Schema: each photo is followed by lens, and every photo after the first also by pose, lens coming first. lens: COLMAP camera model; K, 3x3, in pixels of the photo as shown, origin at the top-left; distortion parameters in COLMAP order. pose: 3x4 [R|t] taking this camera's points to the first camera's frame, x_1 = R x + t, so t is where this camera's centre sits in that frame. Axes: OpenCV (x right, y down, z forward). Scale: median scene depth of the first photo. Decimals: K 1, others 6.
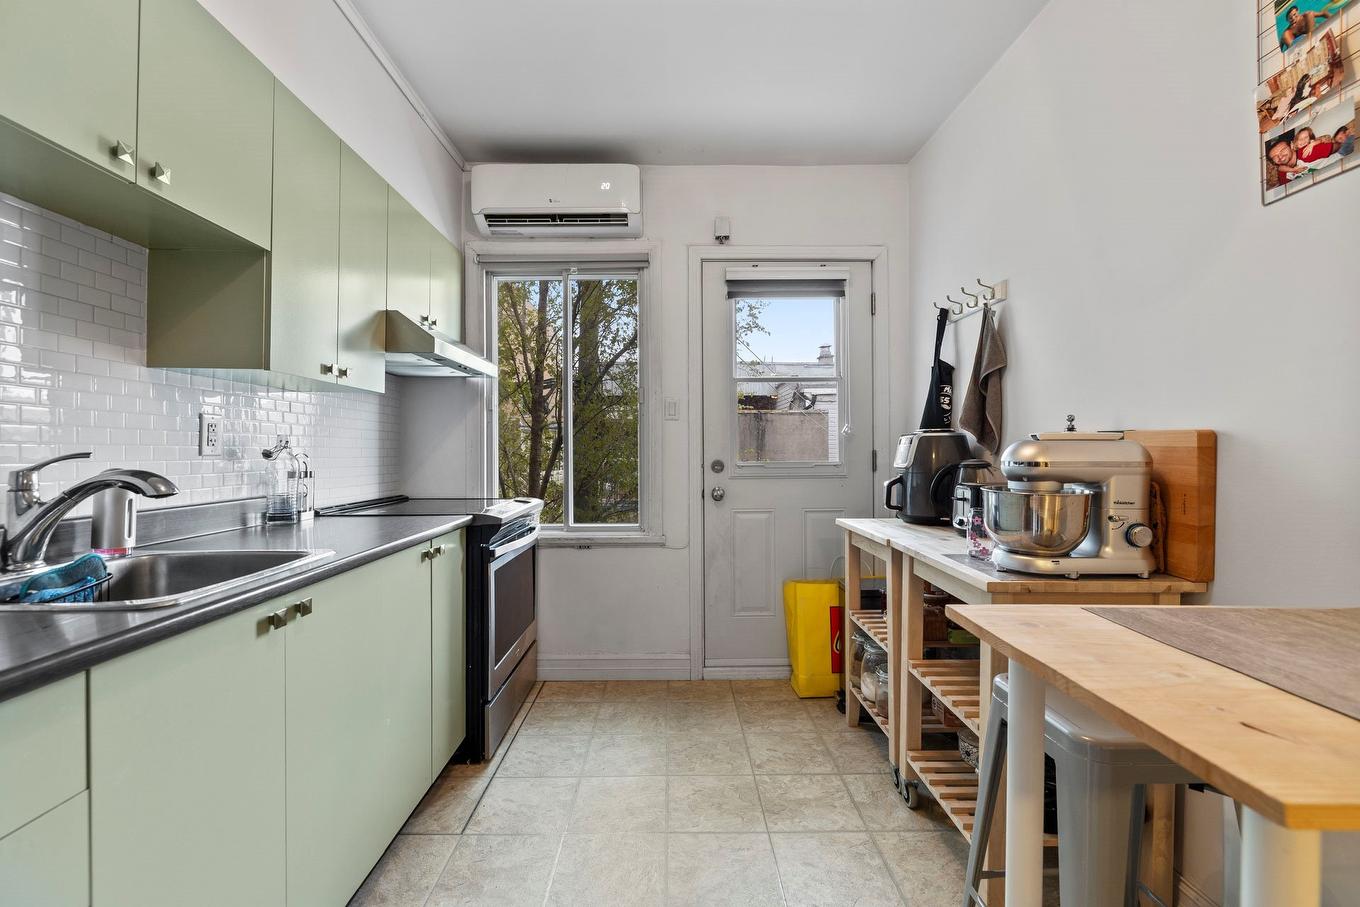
lens RADIAL K [[578.7, 0, 686.0], [0, 578.7, 450.0], [0, 0, 1]] dist [0.001361, -0.000232]
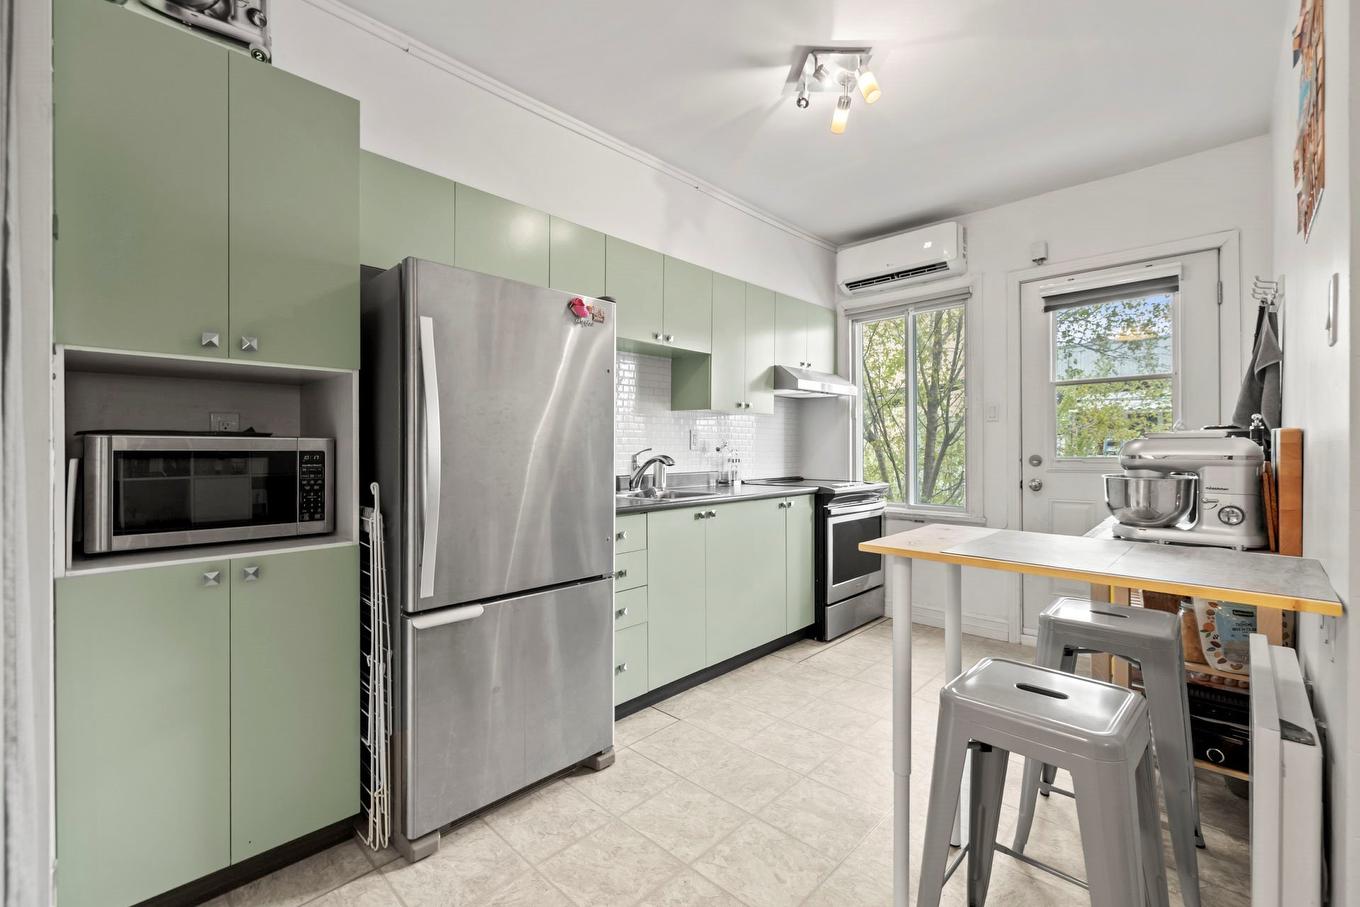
lens RADIAL K [[578.7, 0, 672.6], [0, 578.7, 450.4], [0, 0, 1]] dist [0.001361, -0.000232]
pose [[0.701724, 0.002405, -0.712445, 0.519713], [0.001974, 0.999984, 0.005320, 0.000426], [0.712447, -0.005140, 0.701707, -0.442022]]
